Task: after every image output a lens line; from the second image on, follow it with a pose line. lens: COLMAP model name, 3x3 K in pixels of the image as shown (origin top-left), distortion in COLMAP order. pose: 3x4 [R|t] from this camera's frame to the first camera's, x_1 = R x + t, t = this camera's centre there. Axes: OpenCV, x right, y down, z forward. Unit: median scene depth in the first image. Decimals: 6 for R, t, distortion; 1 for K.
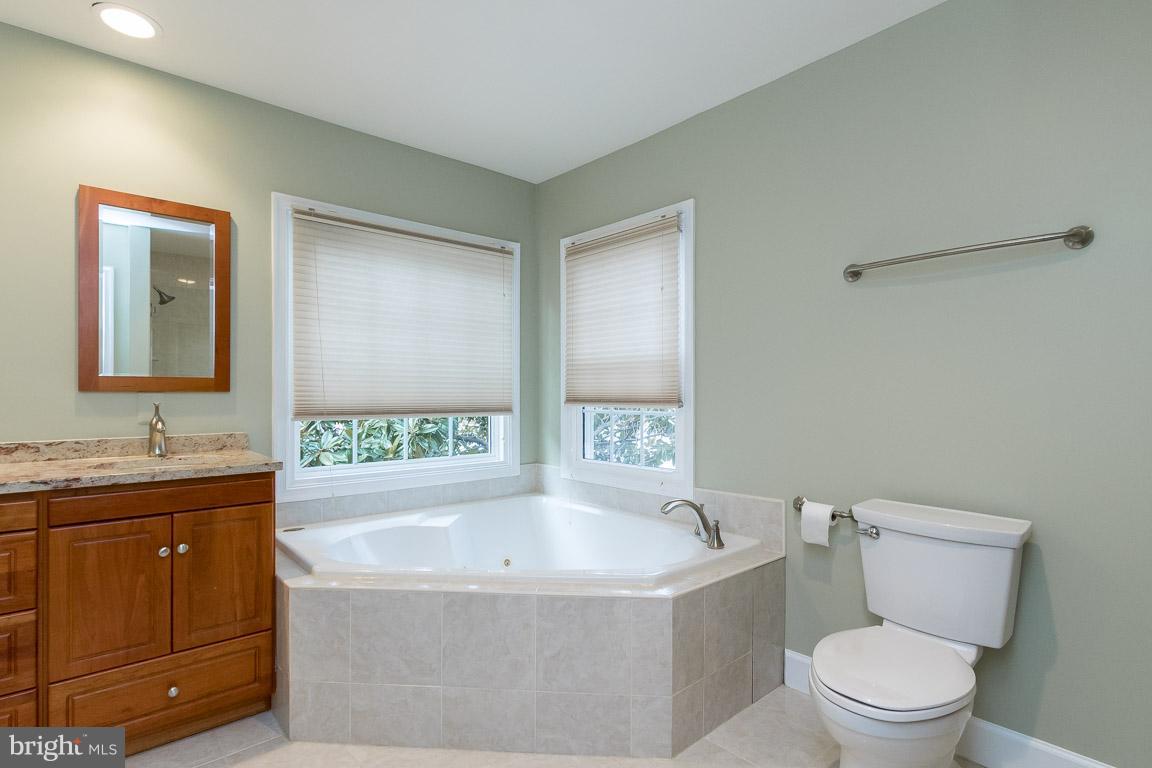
lens RADIAL K [[566.6, 0, 567.3], [0, 566.6, 388.1], [0, 0, 1]] dist [0.001712, -0.000192]
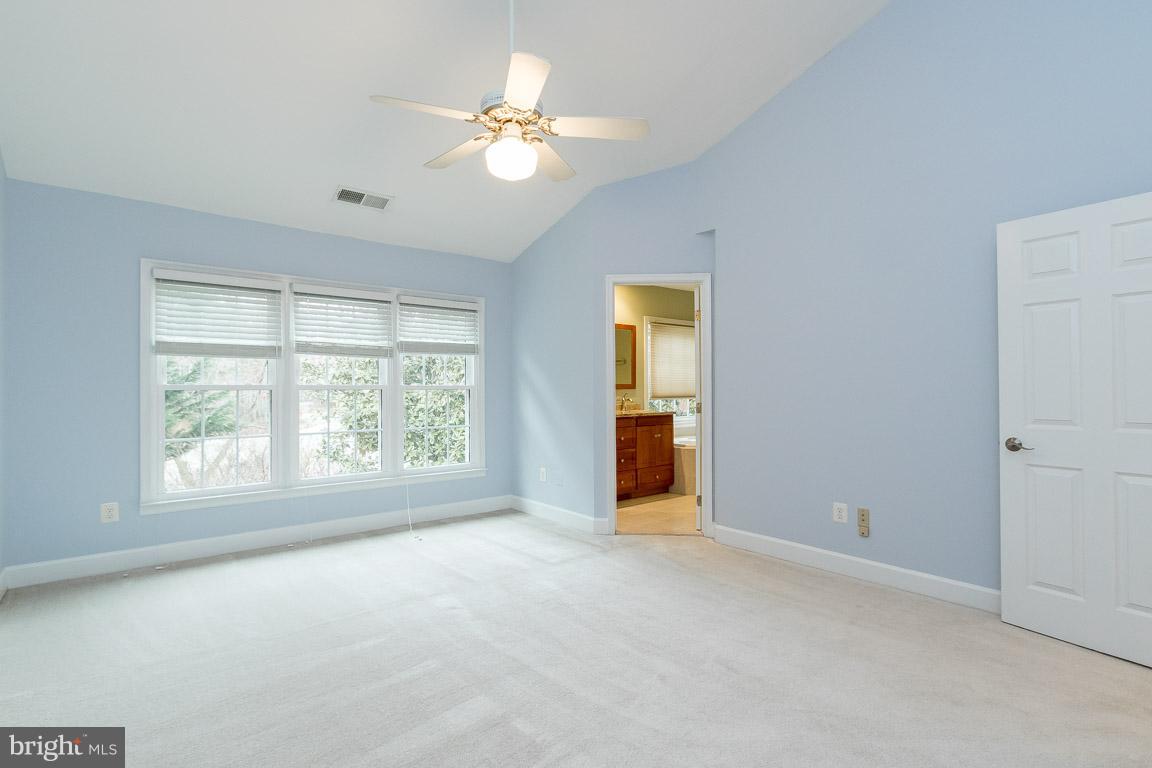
lens RADIAL K [[566.6, 0, 567.3], [0, 566.6, 388.1], [0, 0, 1]] dist [0.001712, -0.000192]
pose [[0.999439, -0.002577, -0.033392, -0.849398], [0.002982, 0.999922, 0.012096, -0.034076], [0.033358, -0.012189, 0.999369, -1.842310]]
